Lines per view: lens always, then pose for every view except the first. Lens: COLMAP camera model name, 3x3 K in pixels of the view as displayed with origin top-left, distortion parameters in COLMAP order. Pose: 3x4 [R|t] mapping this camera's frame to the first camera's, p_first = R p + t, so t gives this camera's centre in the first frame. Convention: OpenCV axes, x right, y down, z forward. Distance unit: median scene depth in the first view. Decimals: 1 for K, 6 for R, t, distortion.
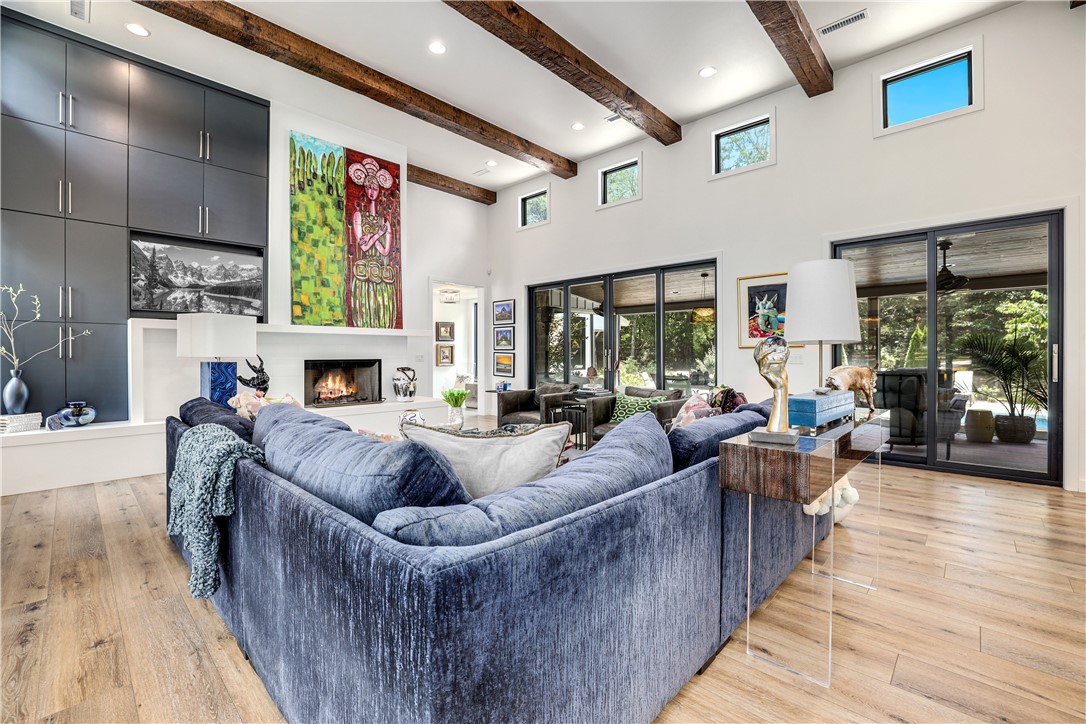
lens RADIAL K [[461.4, 0, 564.4], [0, 461.4, 358.3], [0, 0, 1]] dist [-0.030343, 0.000741]
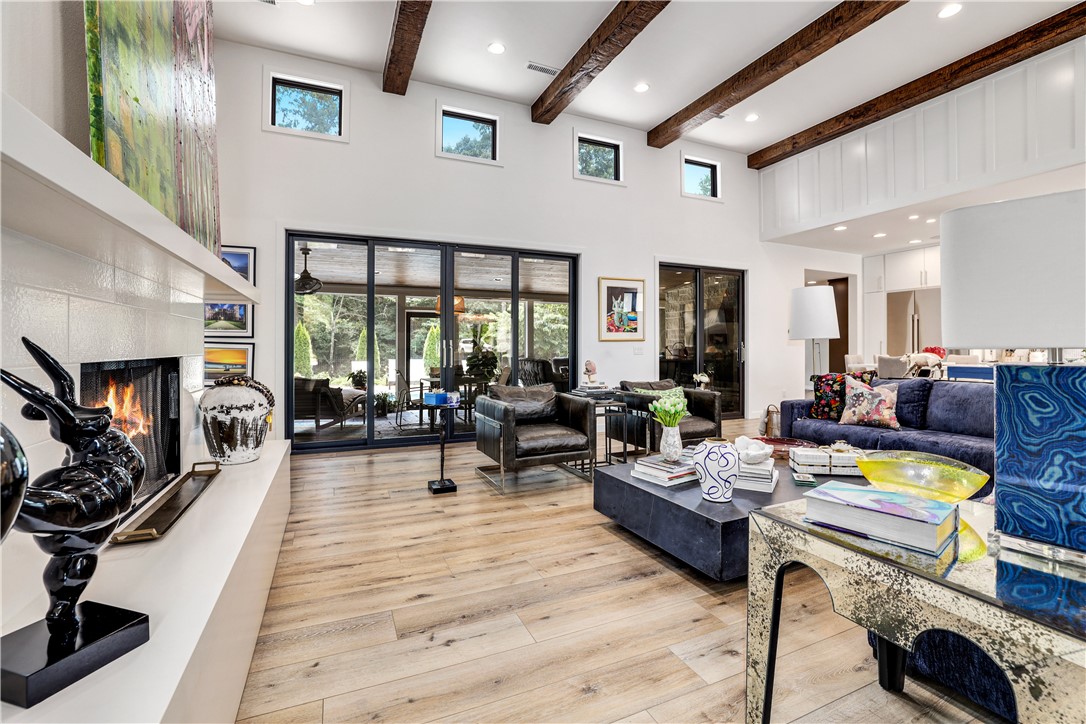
lens RADIAL K [[461.6, 0, 543.0], [0, 461.6, 362.0], [0, 0, 1]] dist [-0.001944, -0.000010]
pose [[0.401707, -0.029761, 0.915284, -0.611709], [0.008788, 0.999551, 0.028644, -0.003510], [-0.915726, -0.003463, 0.401789, 0.588190]]
